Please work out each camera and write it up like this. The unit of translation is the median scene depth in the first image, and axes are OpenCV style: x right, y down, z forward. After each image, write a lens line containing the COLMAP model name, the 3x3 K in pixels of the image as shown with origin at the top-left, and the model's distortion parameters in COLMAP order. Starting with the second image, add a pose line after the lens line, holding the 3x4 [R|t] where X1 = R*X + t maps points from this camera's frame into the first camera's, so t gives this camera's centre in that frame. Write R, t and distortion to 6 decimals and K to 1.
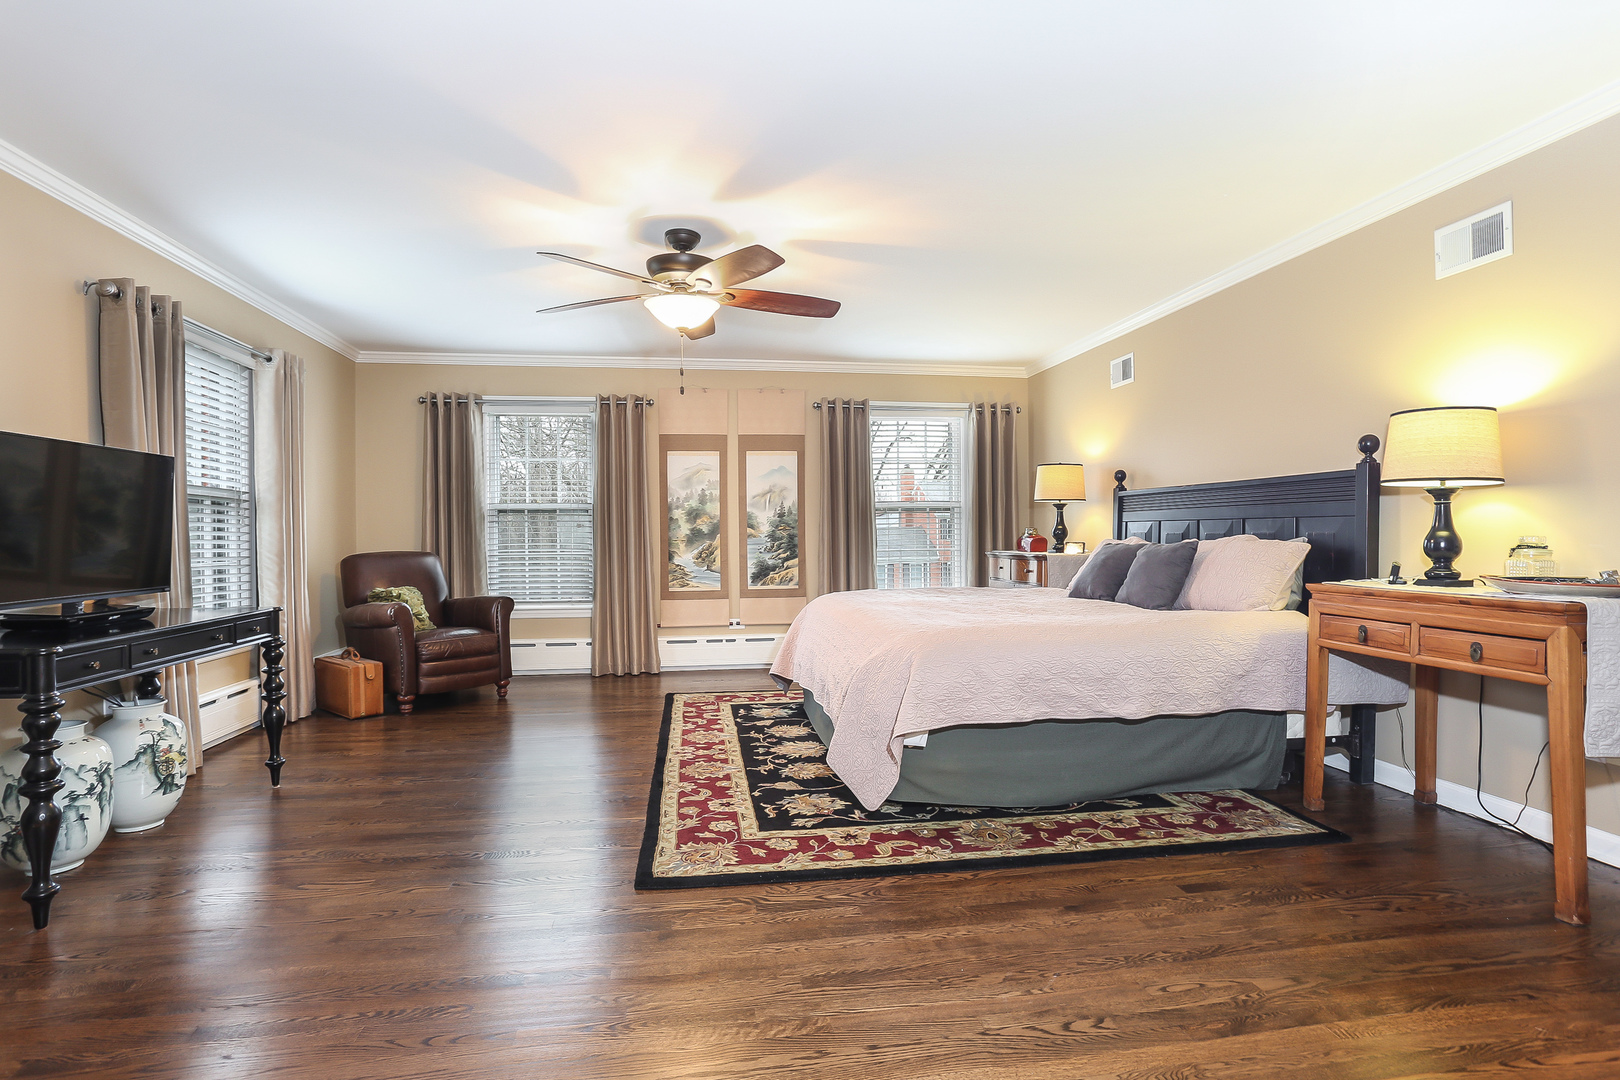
lens RADIAL K [[808.1, 0, 804.9], [0, 808.1, 516.7], [0, 0, 1]] dist [-0.060013, 0.033723]
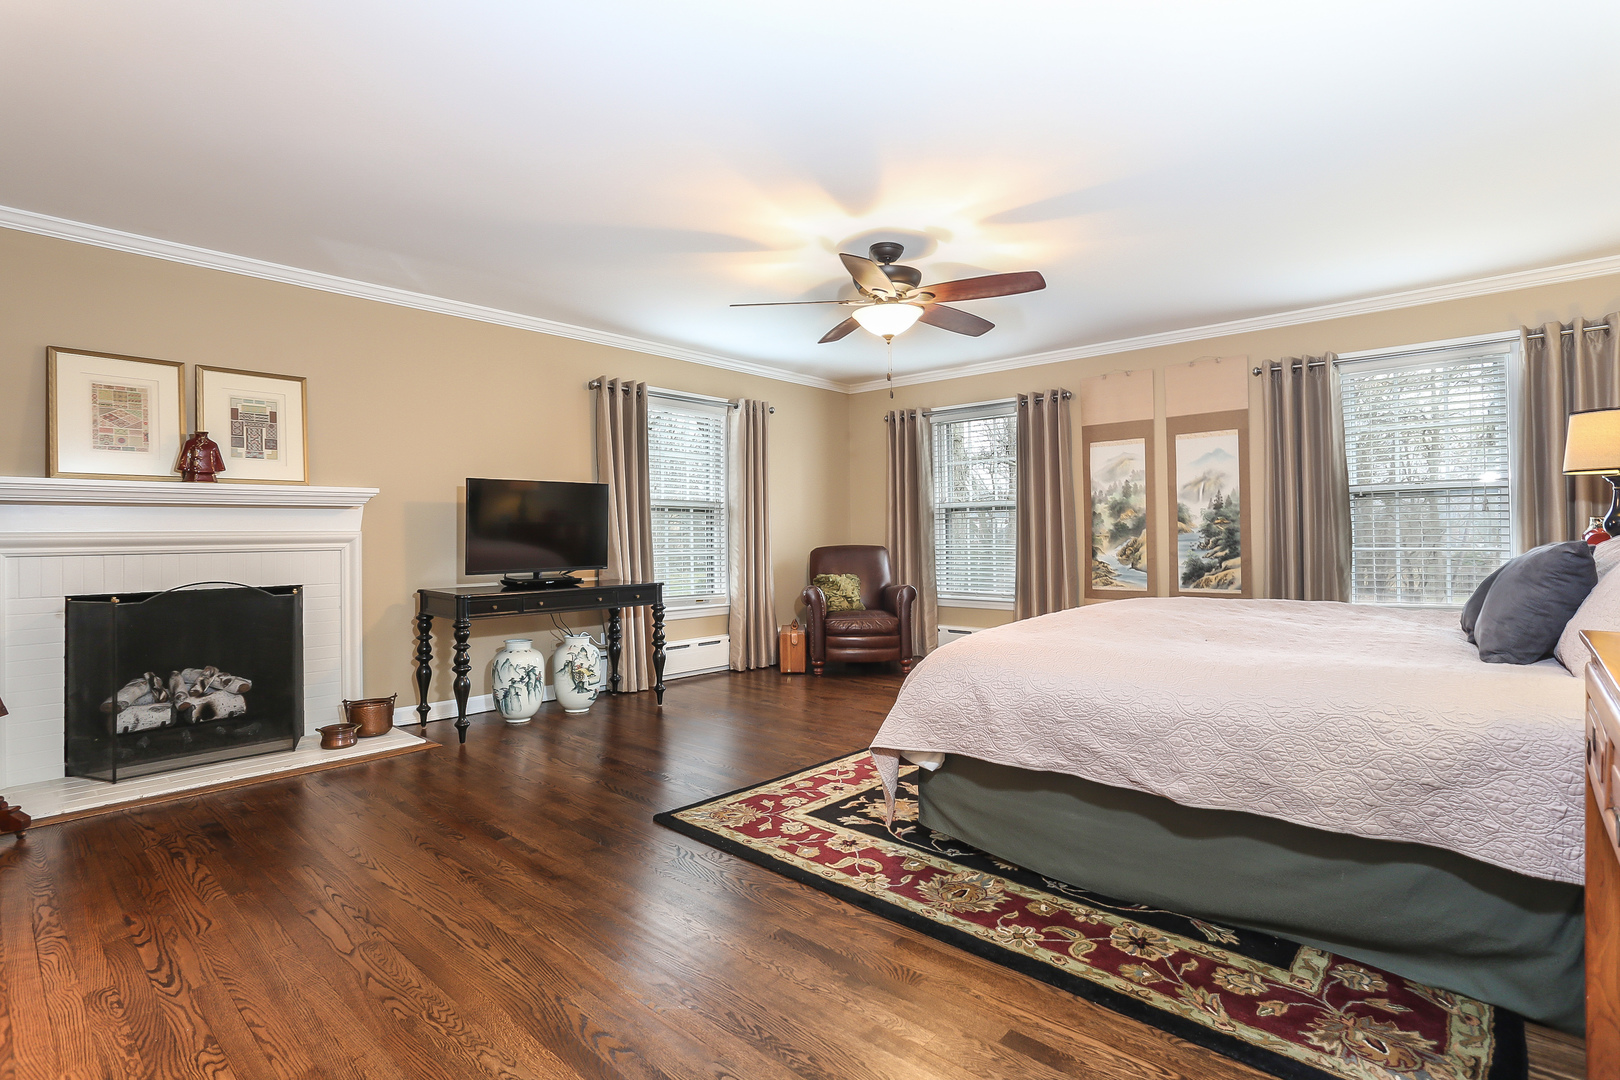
lens RADIAL K [[781.3, 0, 811.1], [0, 781.3, 499.8], [0, 0, 1]] dist [-0.055141, 0.027879]
pose [[0.633622, -0.033967, -0.772897, 0.686949], [0.022723, 0.999422, -0.025293, 0.004508], [0.773309, -0.001537, 0.634027, 0.328389]]
